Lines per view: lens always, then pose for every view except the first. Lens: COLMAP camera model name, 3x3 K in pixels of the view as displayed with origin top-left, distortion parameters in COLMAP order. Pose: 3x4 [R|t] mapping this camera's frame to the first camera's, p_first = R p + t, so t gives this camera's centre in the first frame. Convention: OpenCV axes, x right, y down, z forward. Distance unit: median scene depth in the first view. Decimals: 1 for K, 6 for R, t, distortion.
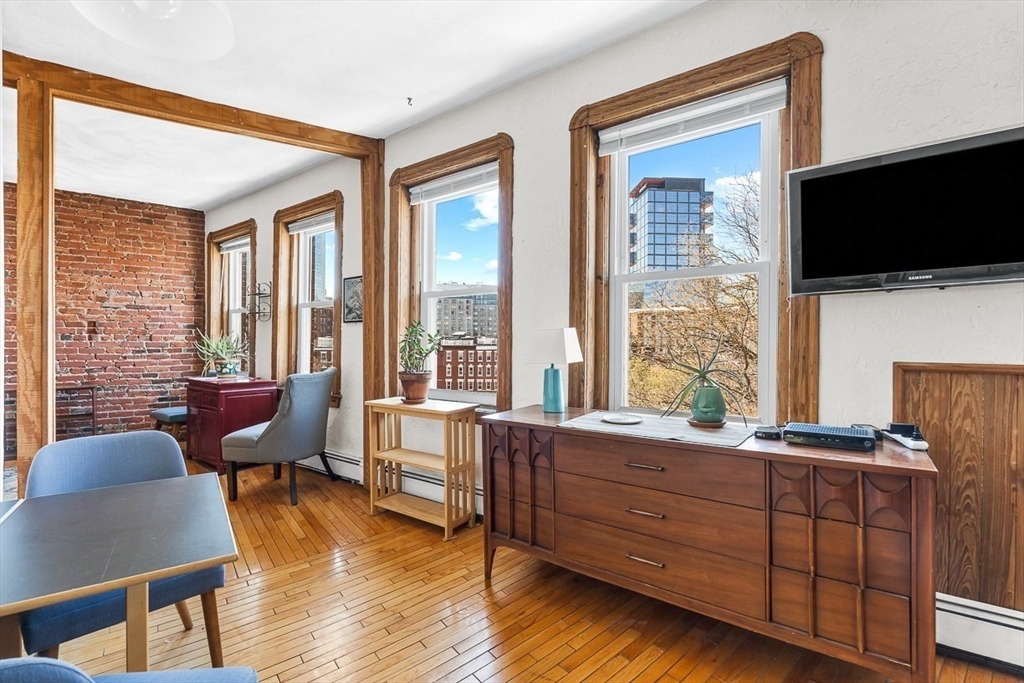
lens RADIAL K [[454.8, 0, 512.9], [0, 454.8, 347.6], [0, 0, 1]] dist [-0.003346, 0.000219]
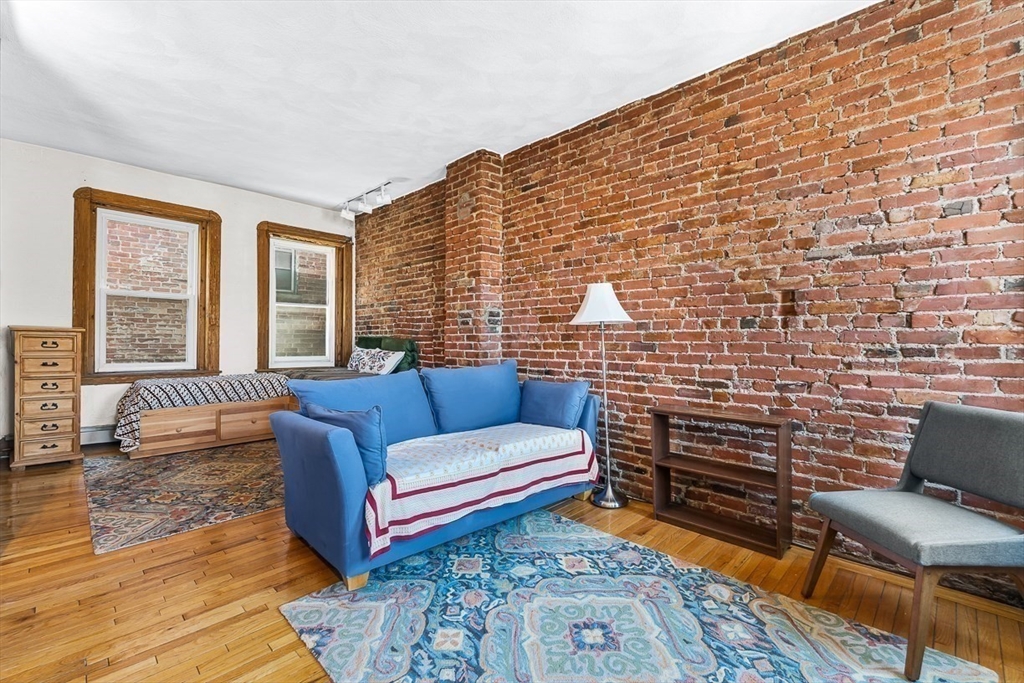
lens RADIAL K [[453.6, 0, 512.0], [0, 453.6, 341.5], [0, 0, 1]] dist [-0.000055, -0.000044]
pose [[0.130190, 0.001570, -0.991488, -0.426234], [-0.017325, 0.999850, -0.000691, 0.004019], [0.991338, 0.017267, 0.130198, 0.574017]]
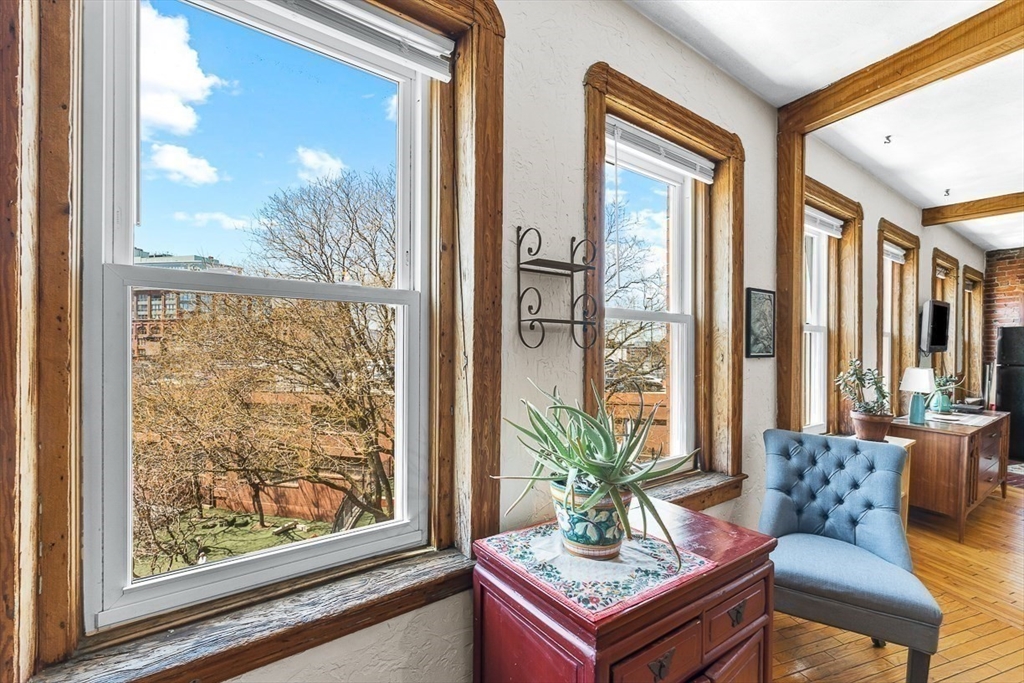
lens RADIAL K [[456.5, 0, 516.5], [0, 456.5, 352.4], [0, 0, 1]] dist [-0.002399, -0.000351]
pose [[0.294850, -0.013229, 0.955452, -0.765739], [0.001358, 0.999909, 0.013426, -0.050796], [-0.955543, -0.002661, 0.294841, 0.798596]]
